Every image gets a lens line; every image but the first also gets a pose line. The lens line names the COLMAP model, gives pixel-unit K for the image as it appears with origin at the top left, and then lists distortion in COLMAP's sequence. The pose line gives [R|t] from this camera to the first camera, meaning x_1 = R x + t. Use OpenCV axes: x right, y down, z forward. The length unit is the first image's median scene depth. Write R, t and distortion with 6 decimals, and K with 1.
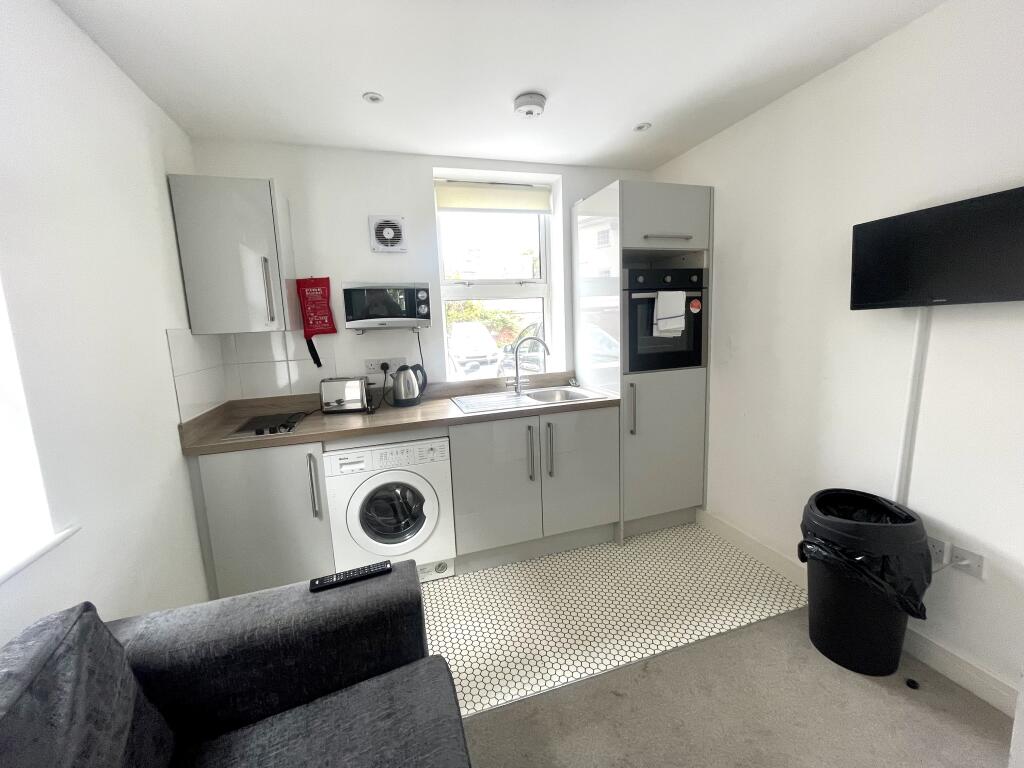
lens RADIAL K [[414.5, 0, 511.0], [0, 414.5, 379.7], [0, 0, 1]] dist [0.001175, -0.001063]
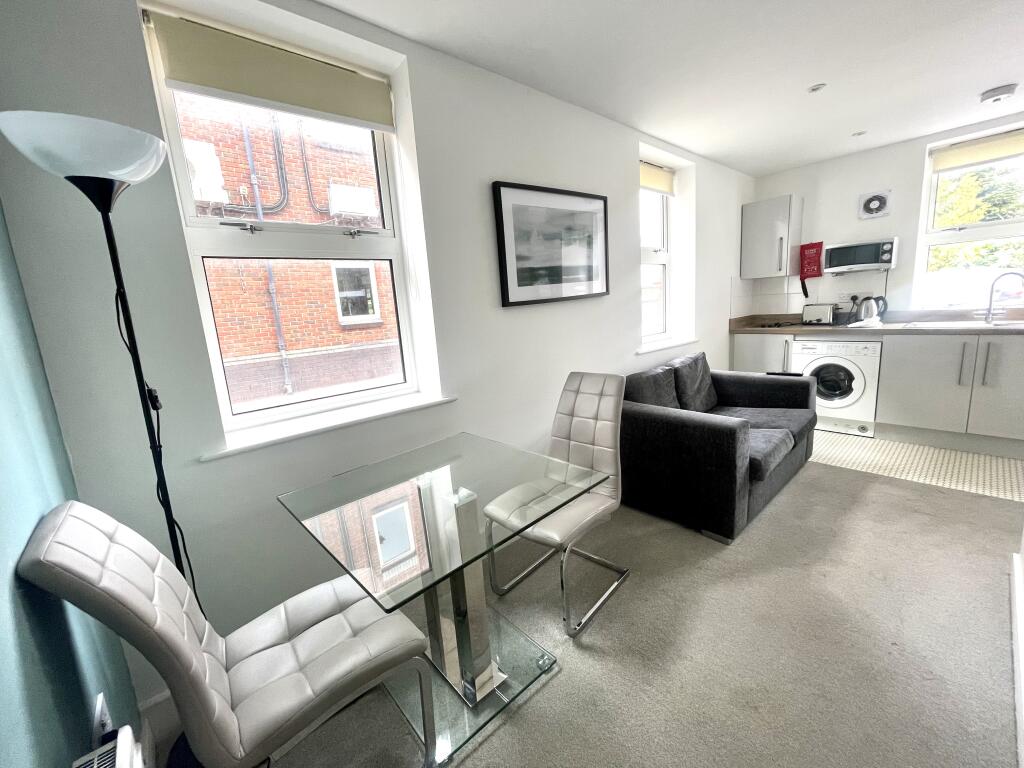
lens RADIAL K [[414.5, 0, 511.0], [0, 414.5, 379.7], [0, 0, 1]] dist [0.001175, -0.001063]
pose [[0.416245, 0.173345, -0.892576, 0.623006], [-0.077875, 0.984848, 0.154949, 0.135659], [0.905912, 0.005013, 0.423437, -0.827335]]
